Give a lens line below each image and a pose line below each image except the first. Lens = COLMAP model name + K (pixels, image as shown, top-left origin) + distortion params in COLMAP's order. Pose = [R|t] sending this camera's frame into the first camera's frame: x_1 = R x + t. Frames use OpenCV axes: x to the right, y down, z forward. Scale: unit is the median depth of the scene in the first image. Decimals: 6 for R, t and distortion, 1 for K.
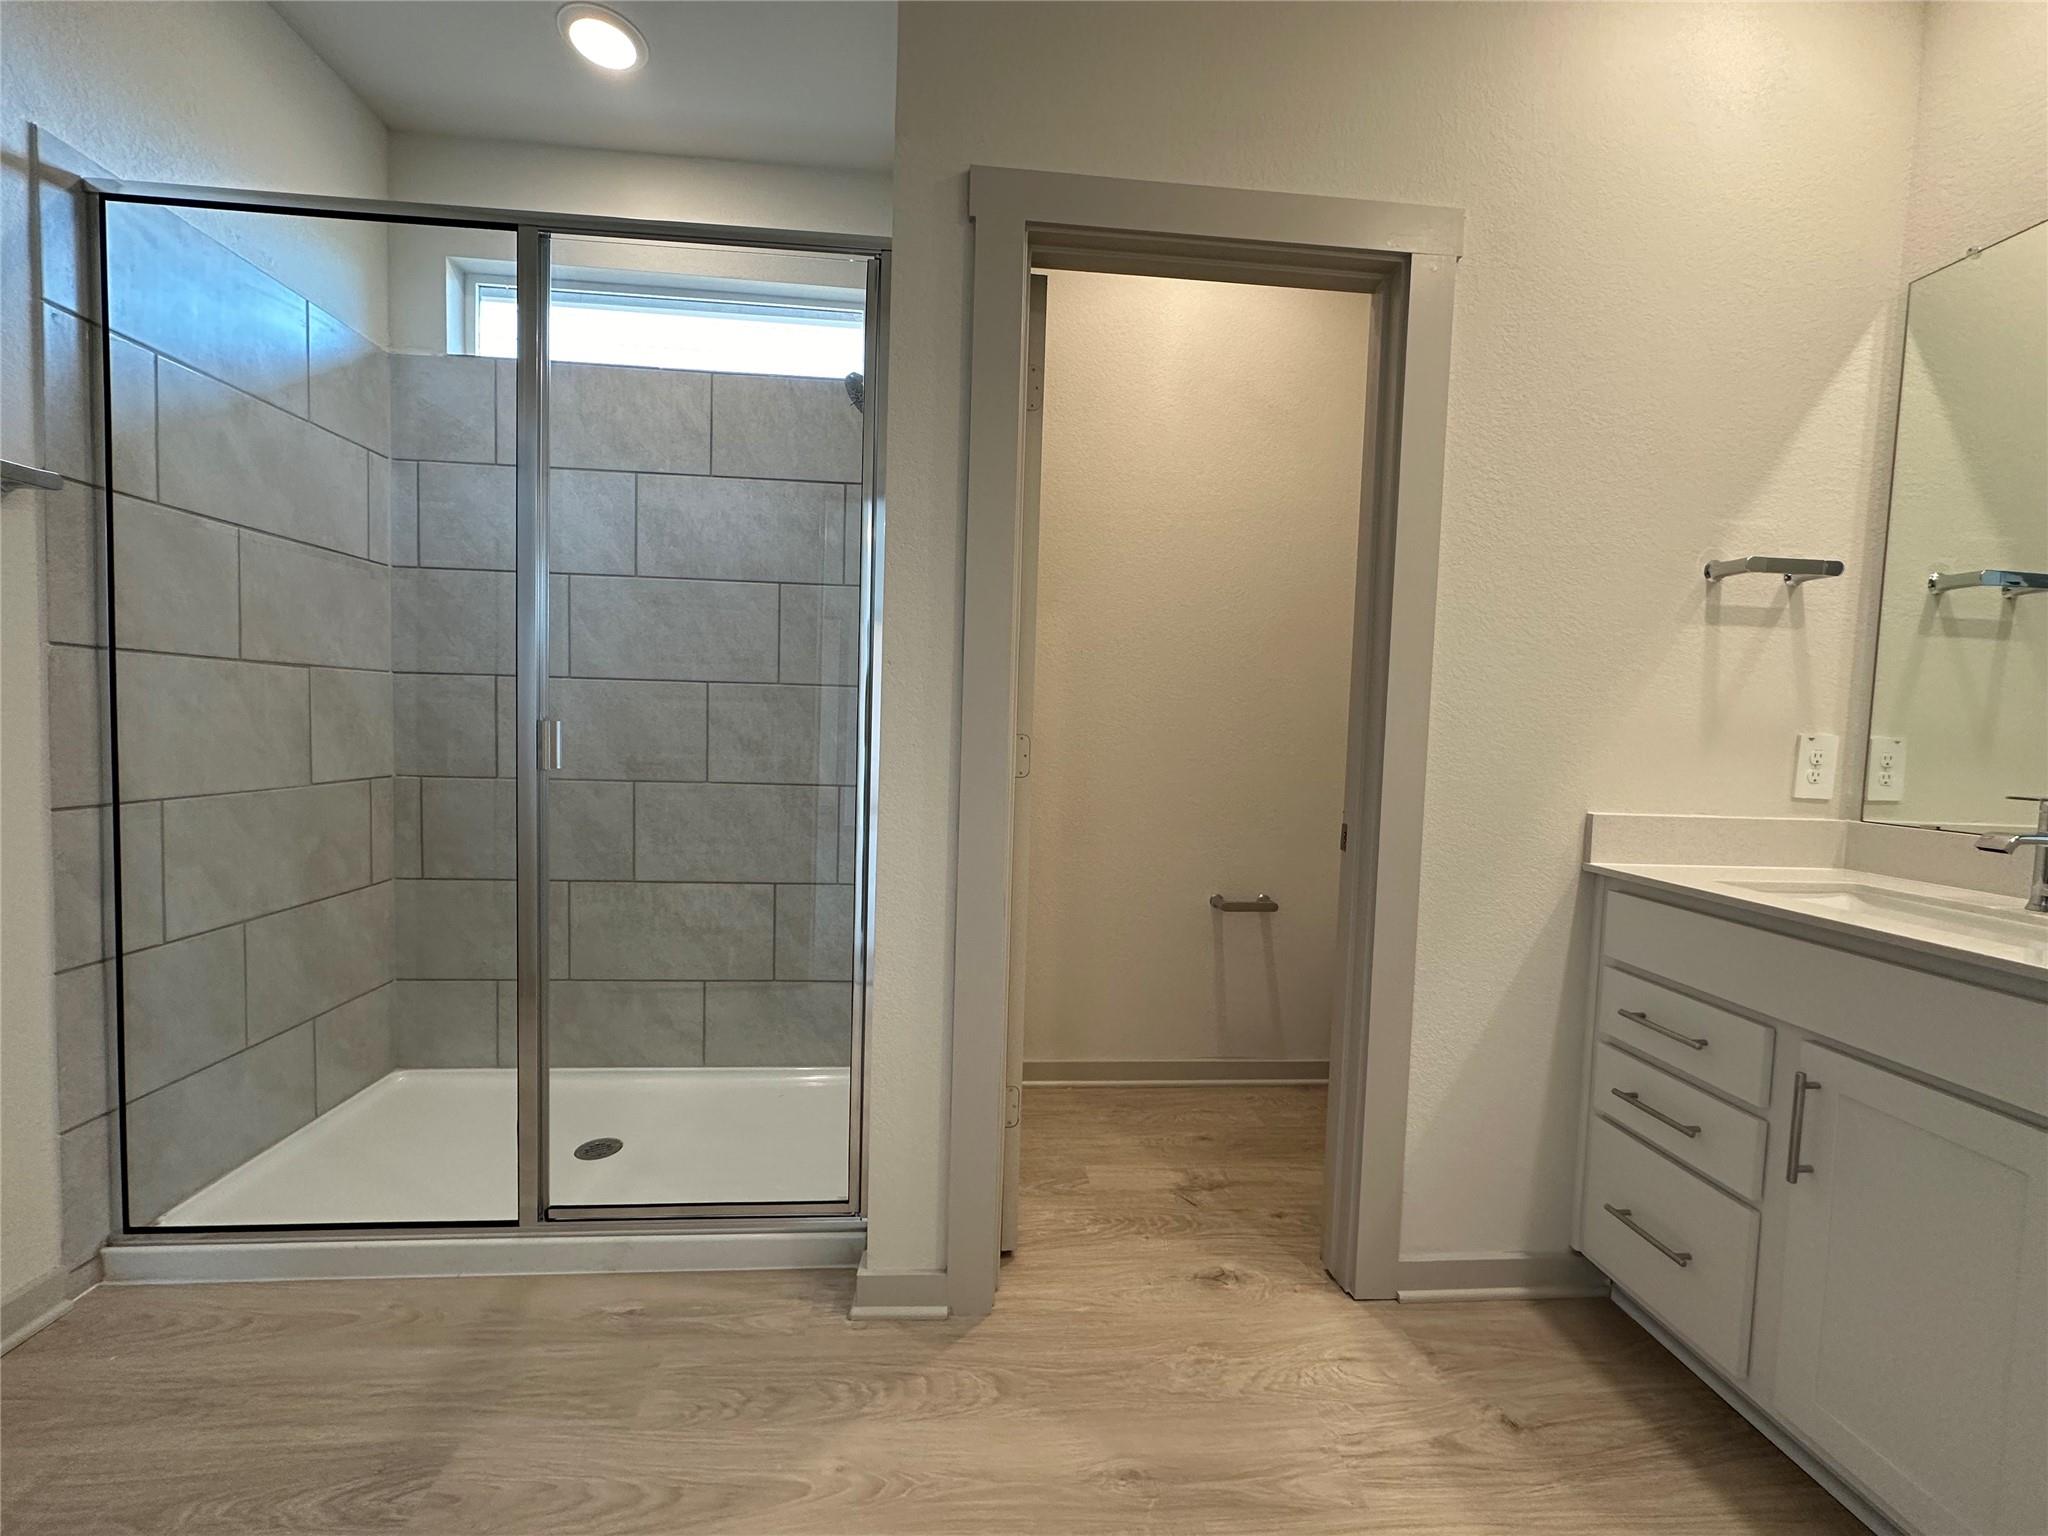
lens RADIAL K [[809.5, 0, 1023.5], [0, 809.5, 782.5], [0, 0, 1]] dist [-0.003147, 0.000811]
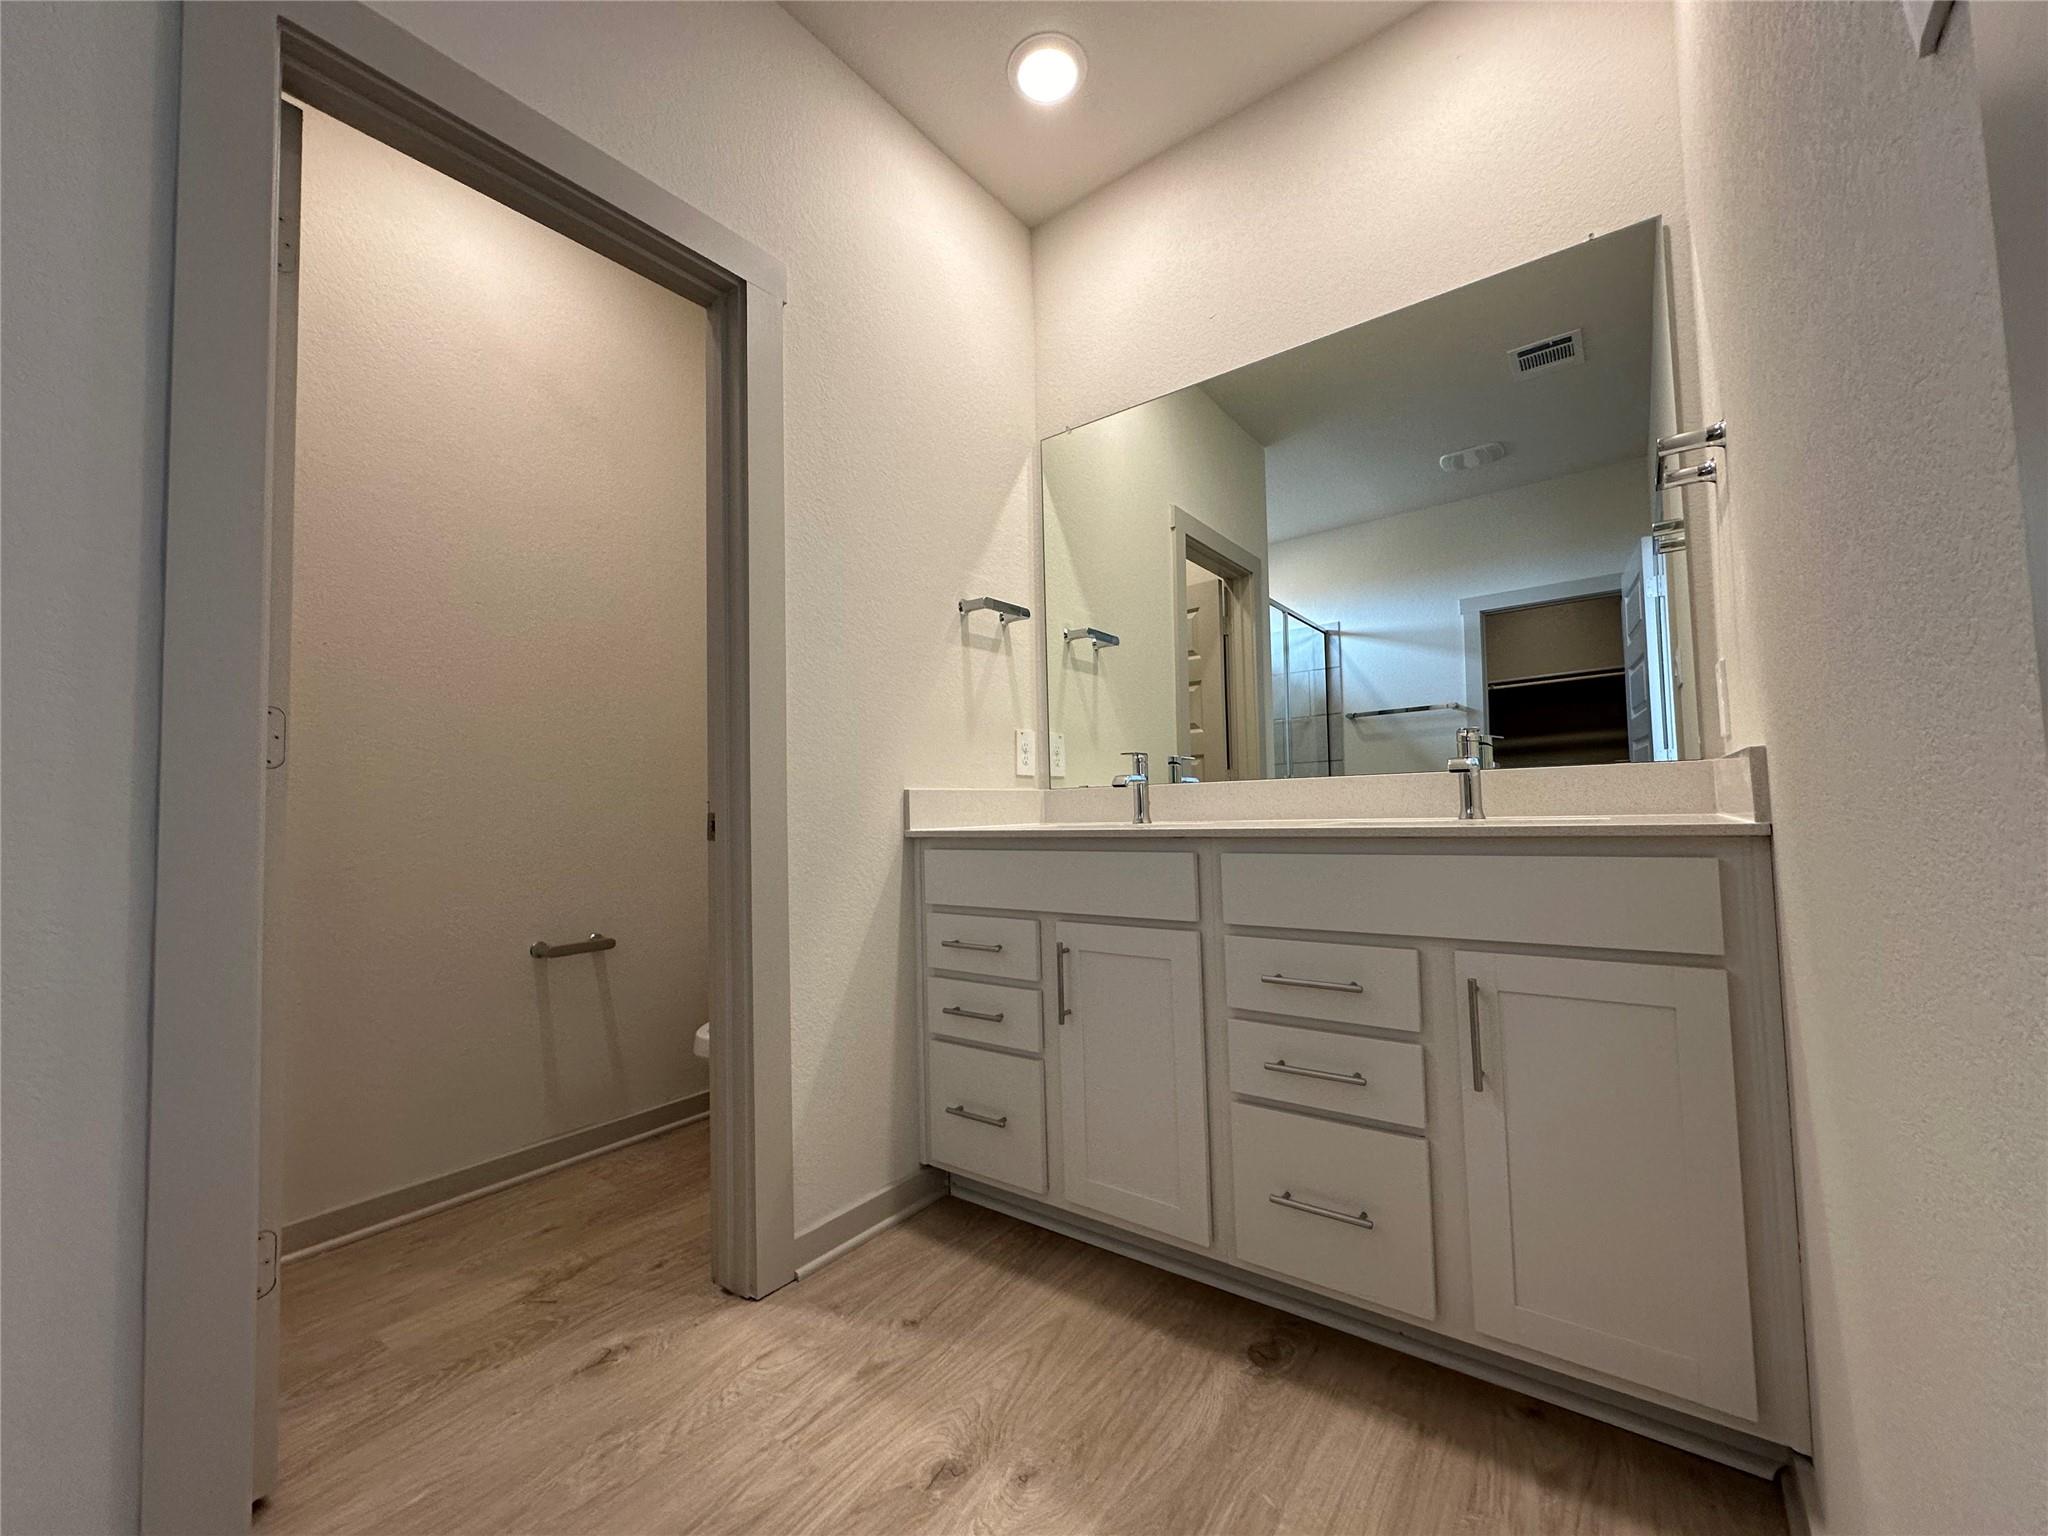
lens RADIAL K [[809.5, 0, 1025.4], [0, 809.5, 770.5], [0, 0, 1]] dist [-0.003147, 0.000811]
pose [[0.667462, -0.016748, 0.744456, -0.091306], [0.093435, 0.993729, -0.061415, 0.103527], [-0.738759, 0.110550, 0.664841, 0.050917]]
